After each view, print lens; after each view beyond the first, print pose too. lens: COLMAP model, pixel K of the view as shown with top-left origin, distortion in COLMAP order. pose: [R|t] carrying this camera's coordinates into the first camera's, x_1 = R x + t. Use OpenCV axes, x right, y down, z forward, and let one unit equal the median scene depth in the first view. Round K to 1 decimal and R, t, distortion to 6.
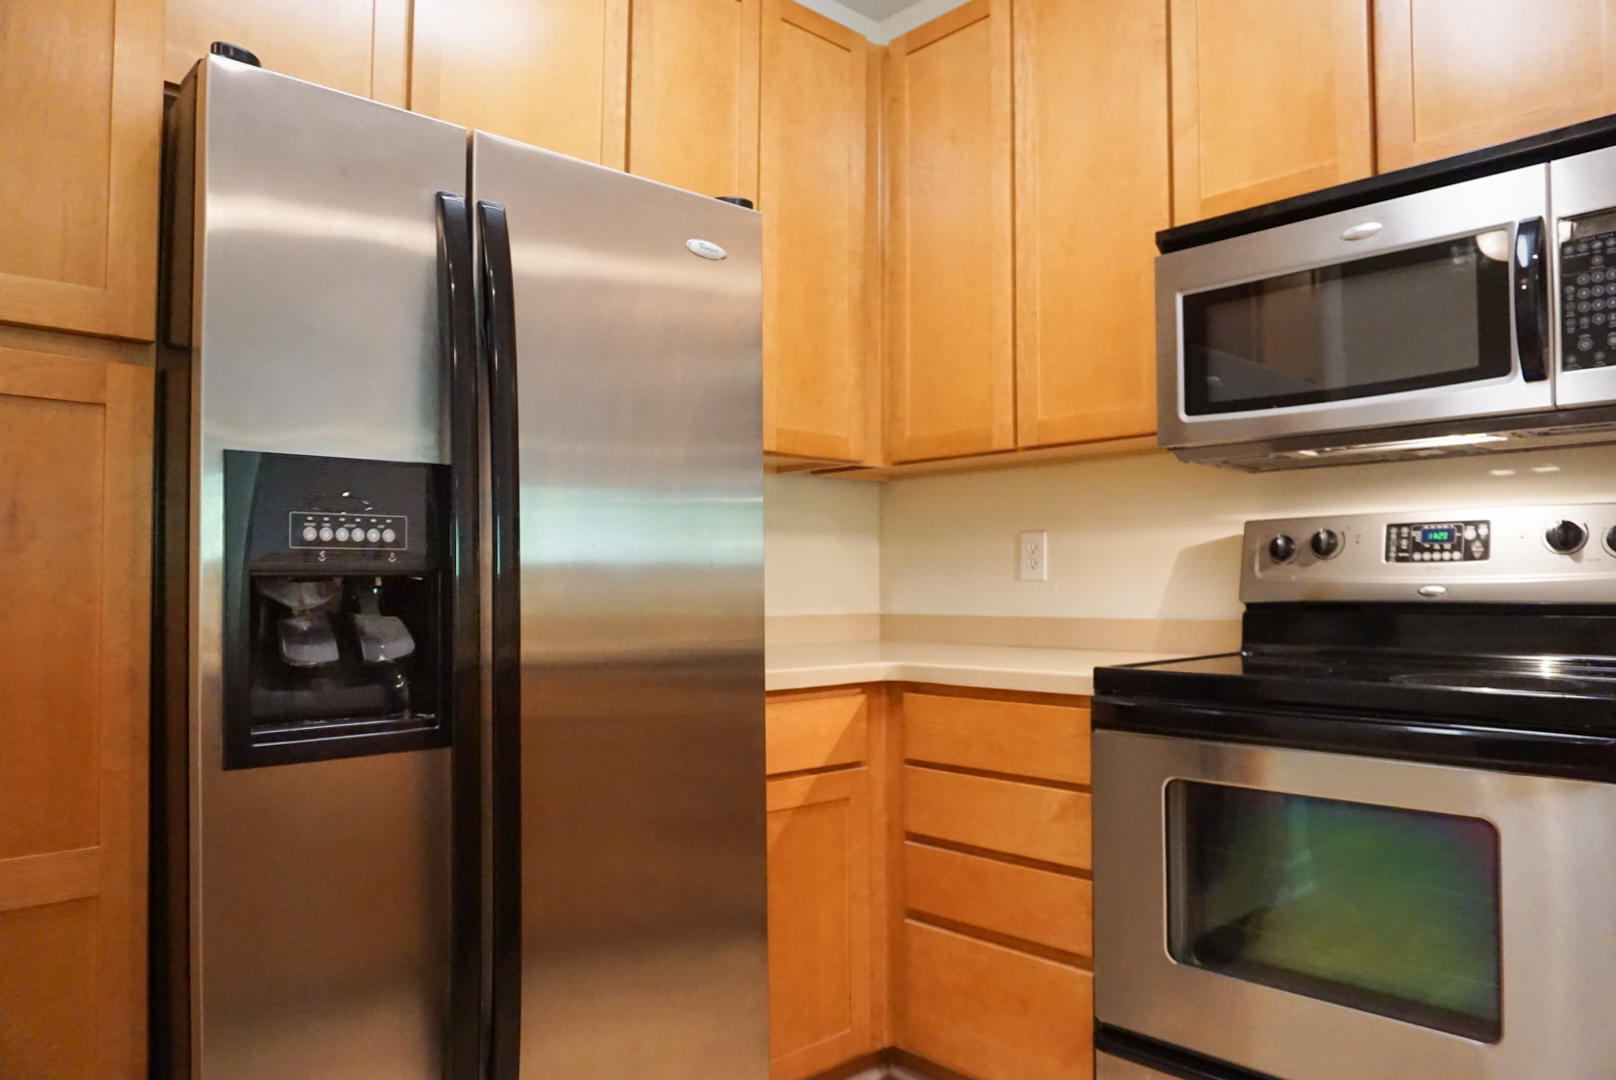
lens RADIAL K [[1091.3, 0, 807.4], [0, 1091.3, 560.2], [0, 0, 1]] dist [-0.021114, 0.002991]
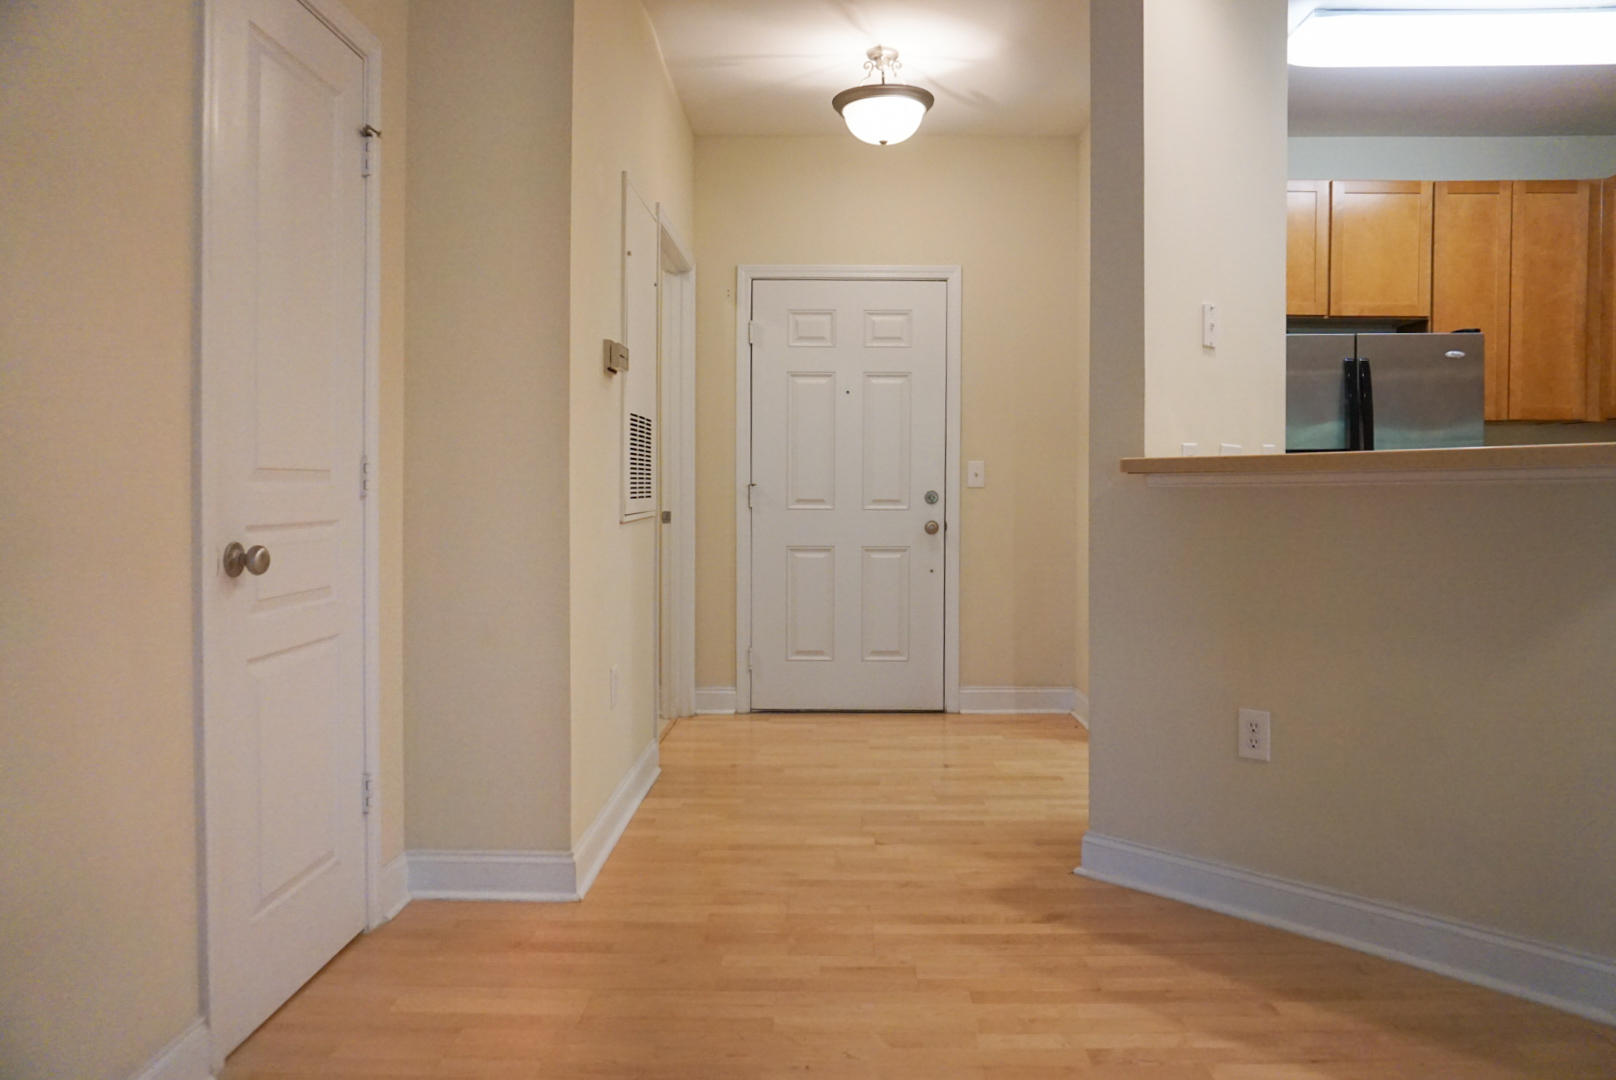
lens RADIAL K [[1138.8, 0, 842.9], [0, 1138.8, 503.4], [0, 0, 1]] dist [-0.003676, 0.004837]
pose [[0.747091, 0.007830, -0.664676, 0.508403], [0.017058, 0.999375, 0.030946, -0.043174], [0.664503, -0.034457, 0.746490, -1.614993]]
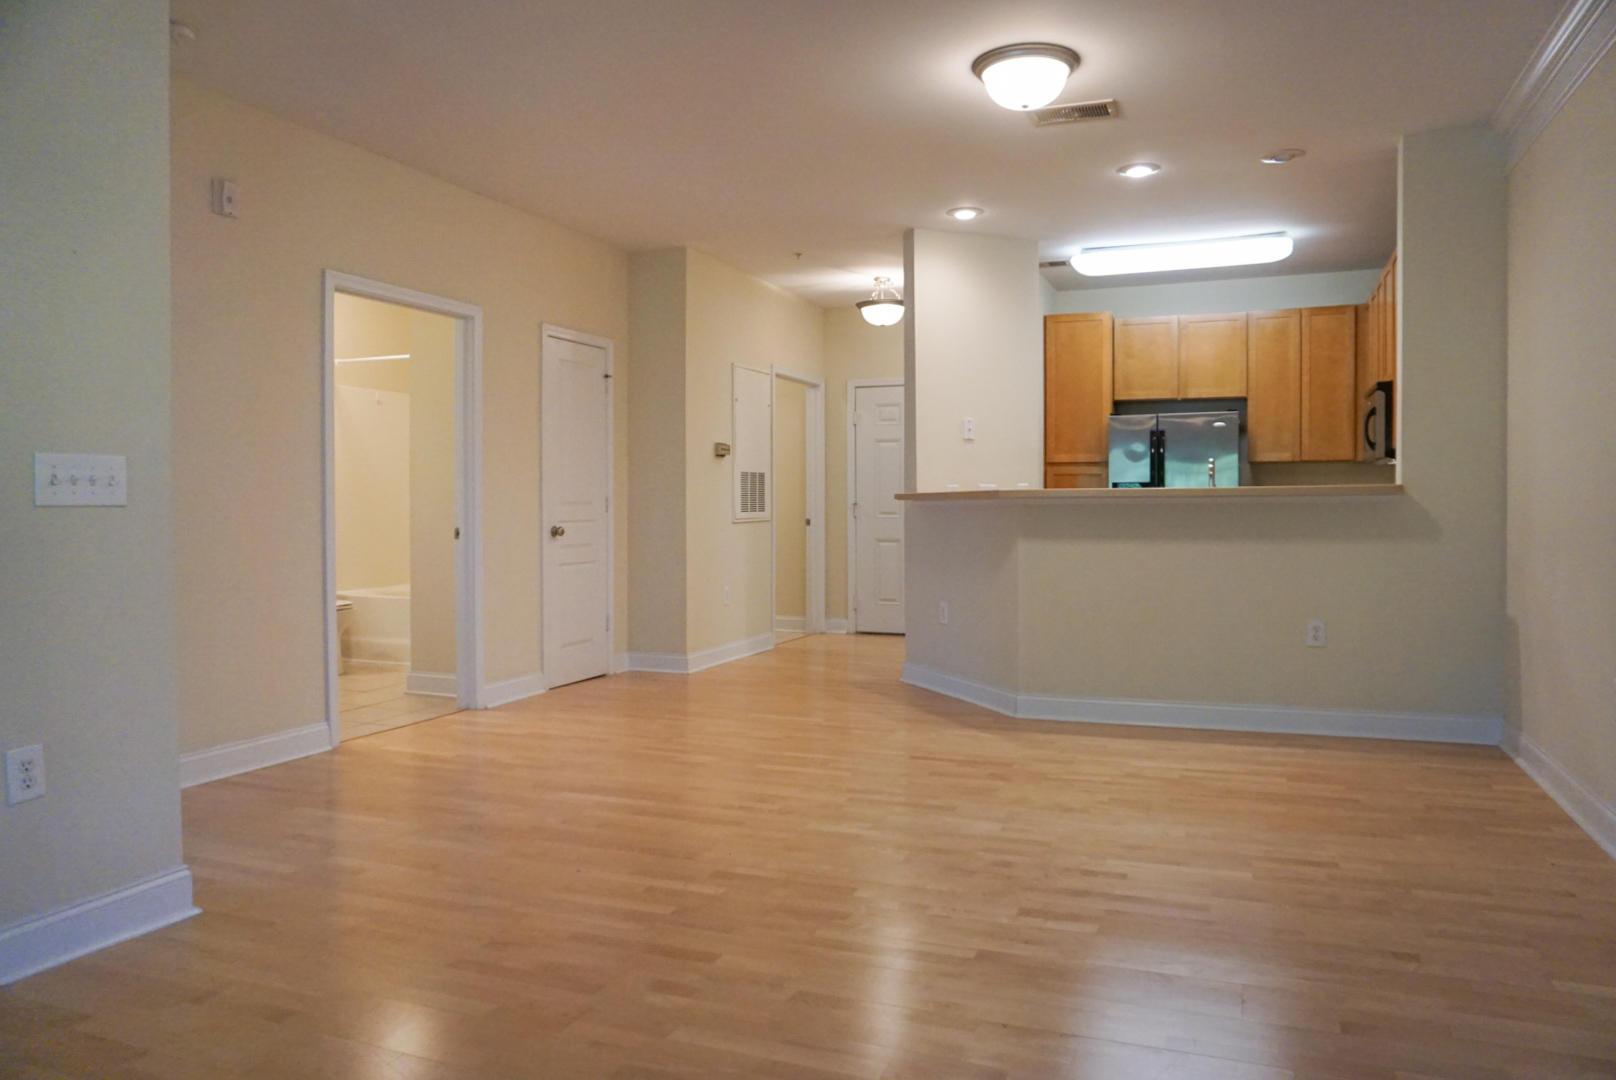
lens RADIAL K [[1138.8, 0, 842.9], [0, 1138.8, 503.4], [0, 0, 1]] dist [-0.003676, 0.004837]
pose [[0.463316, -0.002969, -0.886188, 2.650369], [0.026925, 0.999580, 0.010728, -0.061027], [0.885784, -0.028831, 0.463201, -1.979839]]
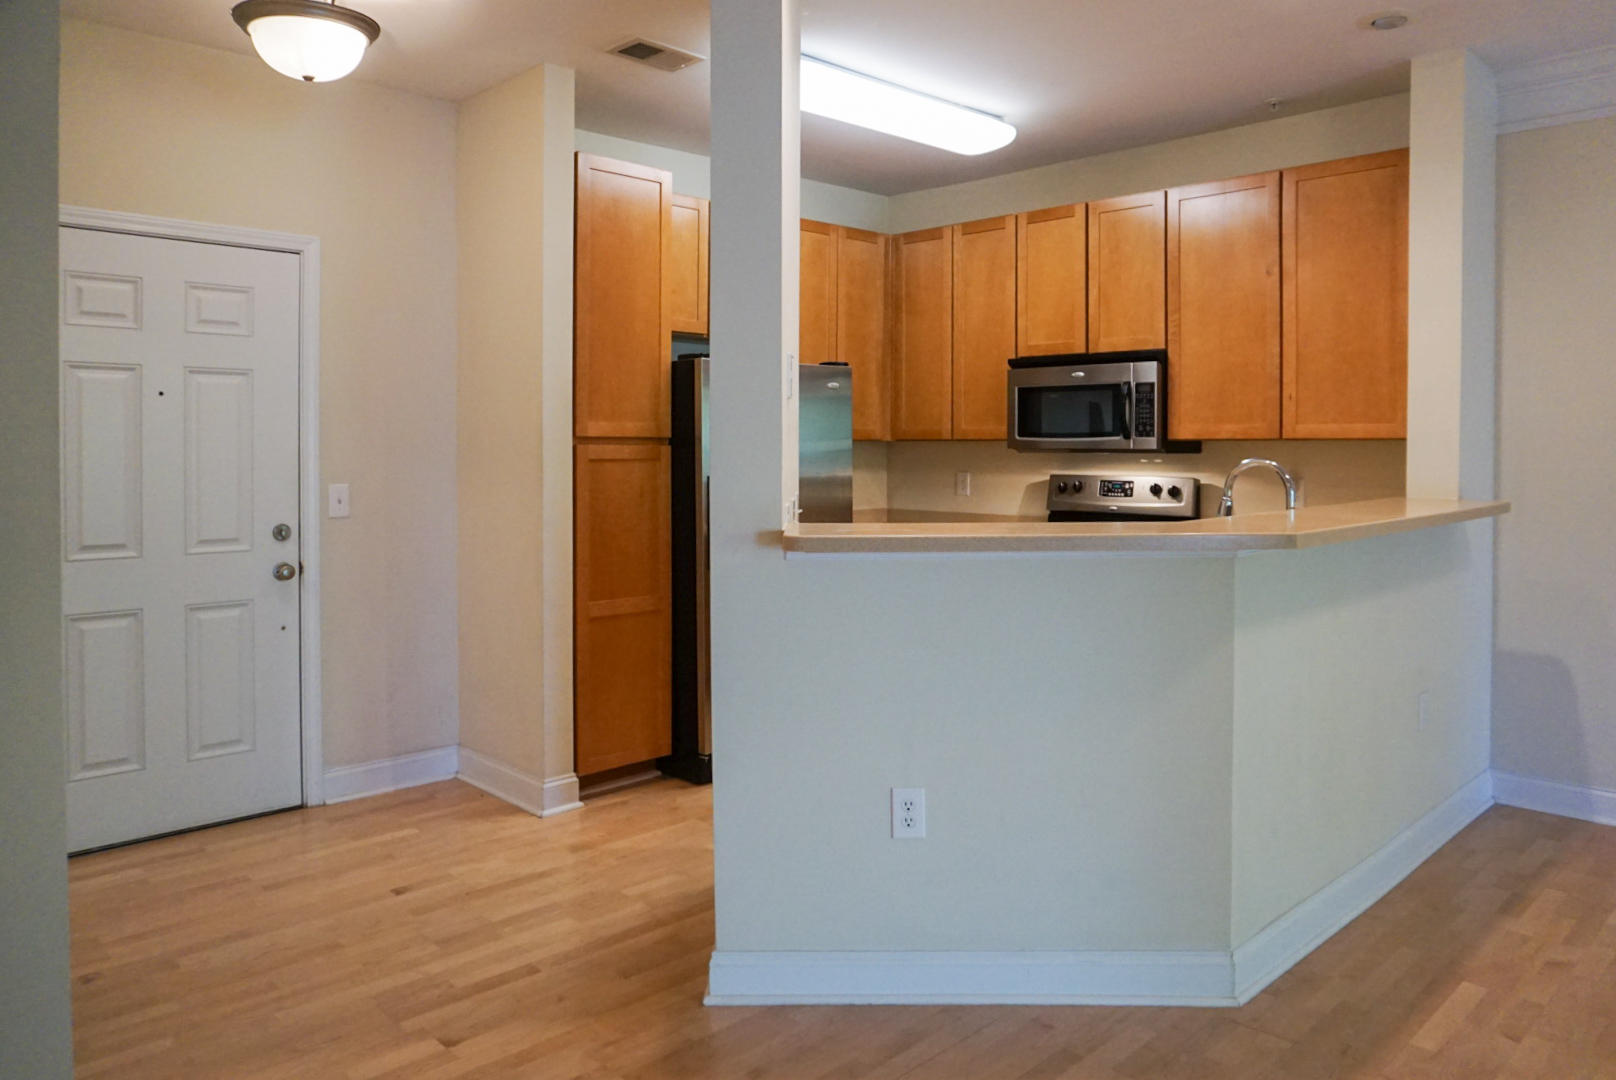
lens RADIAL K [[1162.9, 0, 835.0], [0, 1162.9, 459.1], [0, 0, 1]] dist [-0.008257, -0.000749]
pose [[0.998804, 0.002098, 0.048839, -0.195710], [-0.004091, 0.999161, 0.040748, -0.189495], [-0.048712, -0.040899, 0.997975, -1.619544]]
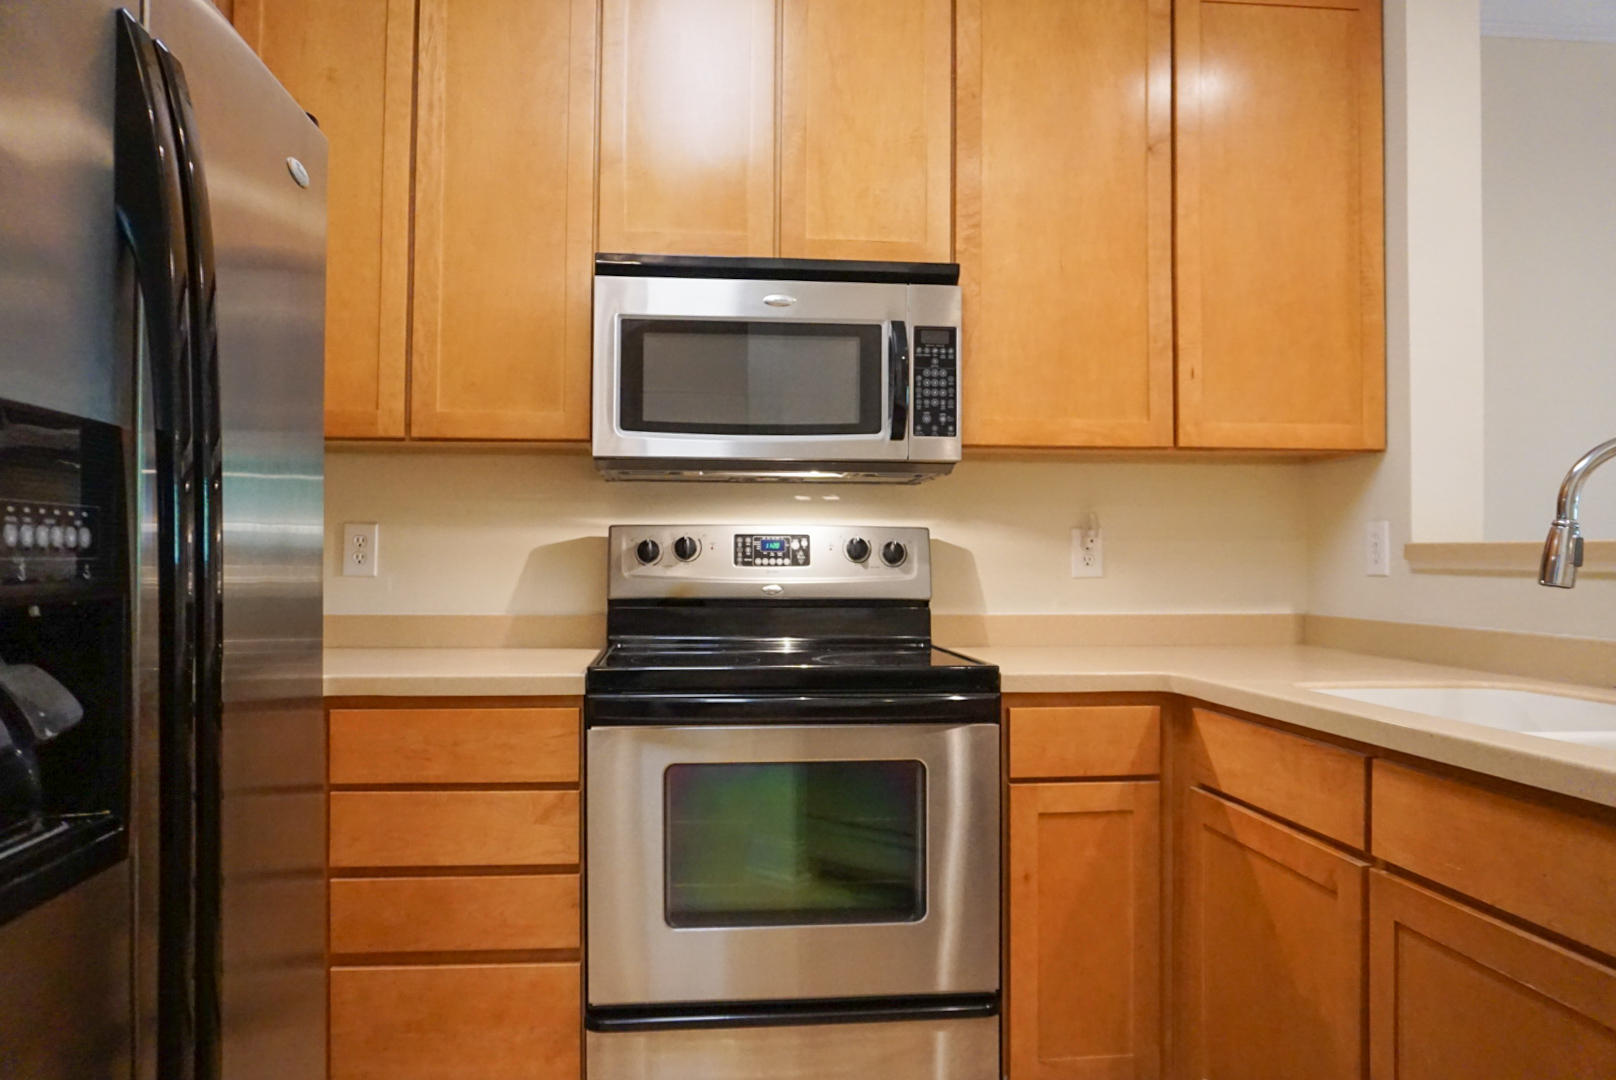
lens RADIAL K [[1107.2, 0, 773.4], [0, 1107.2, 550.1], [0, 0, 1]] dist [-0.031684, 0.002166]
pose [[0.616943, 0.015802, 0.786849, -0.428876], [-0.025792, 0.999667, 0.000147, -0.017218], [-0.786585, -0.020385, 0.617145, 0.199983]]
